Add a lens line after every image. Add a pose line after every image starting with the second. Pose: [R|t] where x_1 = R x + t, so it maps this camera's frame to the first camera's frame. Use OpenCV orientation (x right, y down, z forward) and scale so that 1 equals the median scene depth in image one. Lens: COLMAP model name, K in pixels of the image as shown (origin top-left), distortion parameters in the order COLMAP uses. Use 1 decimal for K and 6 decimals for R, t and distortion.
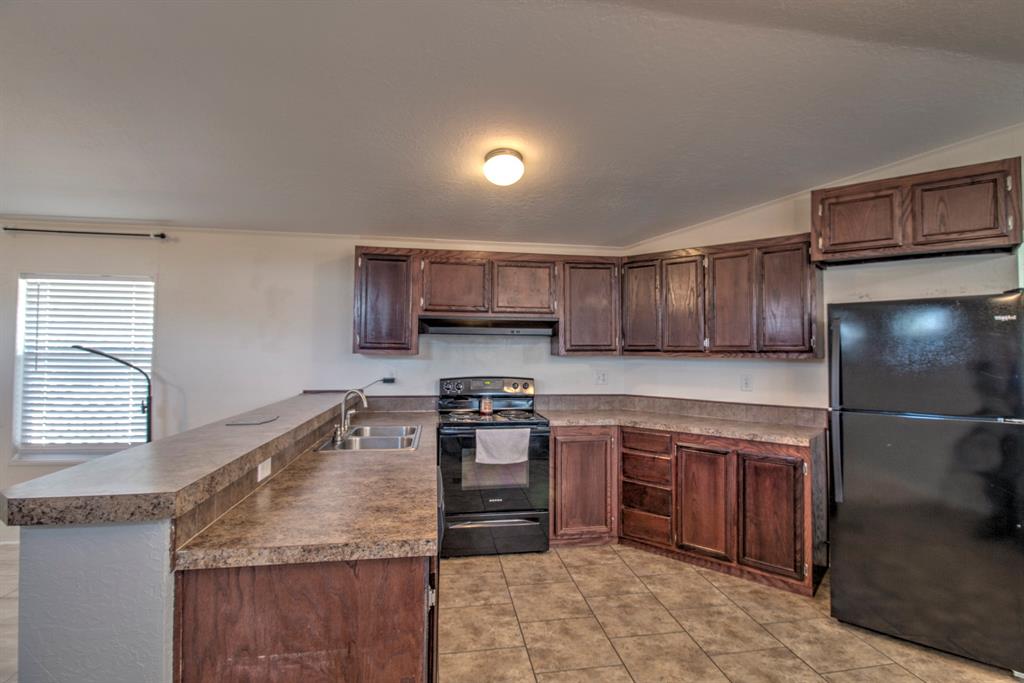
lens RADIAL K [[510.9, 0, 489.2], [0, 510.9, 332.7], [0, 0, 1]] dist [-0.000406, -0.007449]
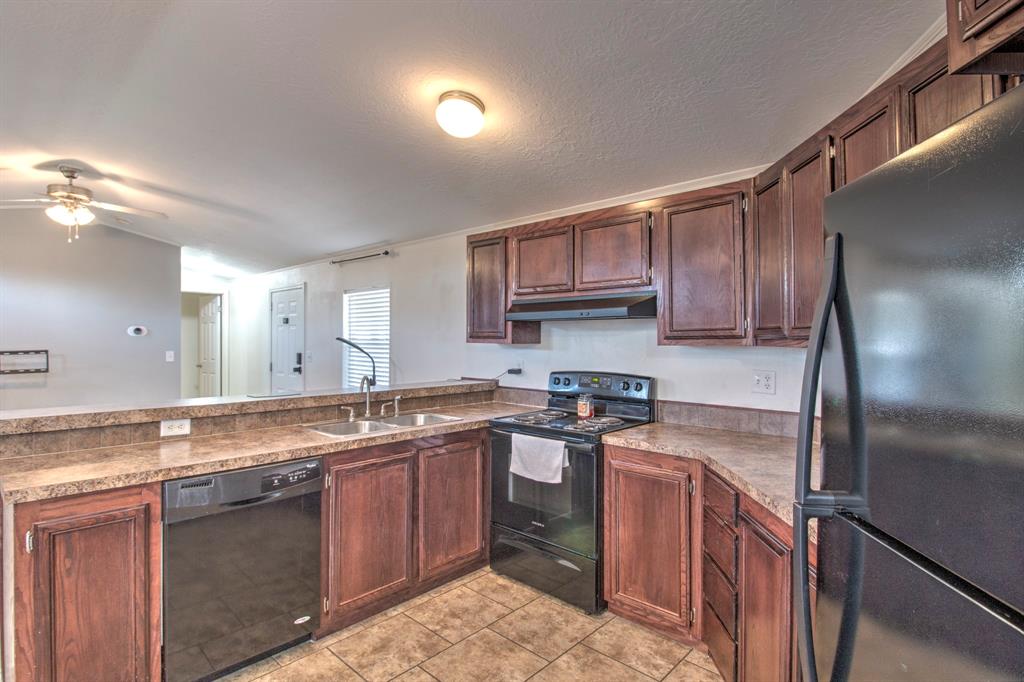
lens RADIAL K [[510.9, 0, 537.7], [0, 510.9, 336.9], [0, 0, 1]] dist [-0.000406, -0.007449]
pose [[0.623014, -0.010586, -0.782139, 0.610143], [0.030837, 0.999463, 0.011036, 0.021793], [0.781603, -0.030995, 0.623006, 0.476128]]
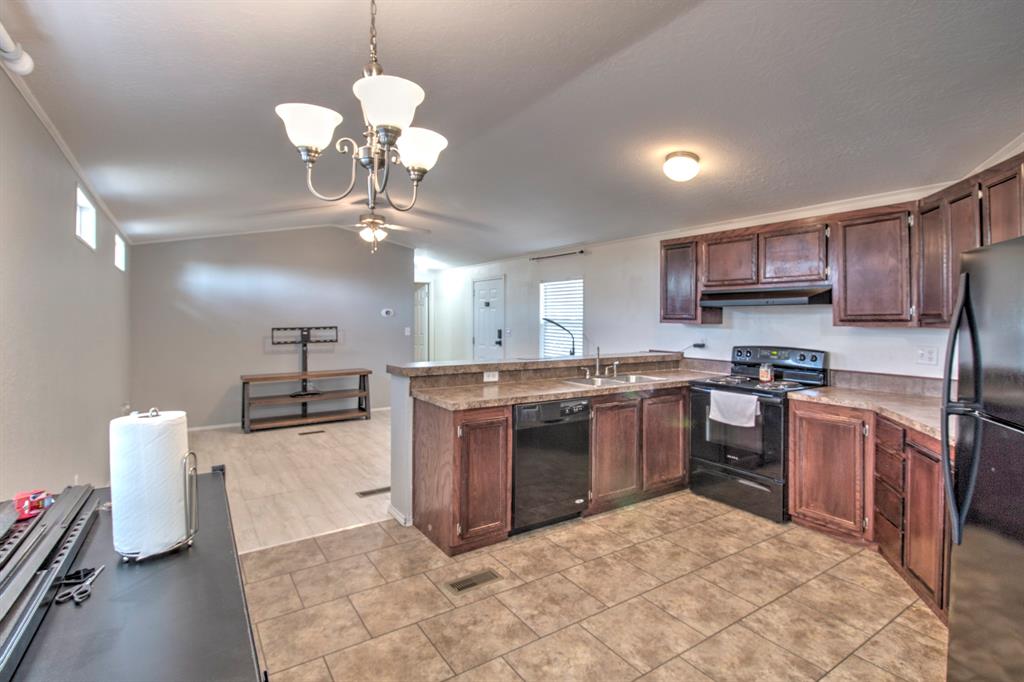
lens RADIAL K [[510.9, 0, 517.0], [0, 510.9, 316.6], [0, 0, 1]] dist [-0.000406, -0.007449]
pose [[0.391748, -0.007028, -0.920046, 0.793499], [0.033482, 0.999417, 0.006622, 0.003176], [0.919463, -0.033399, 0.391756, 0.146041]]
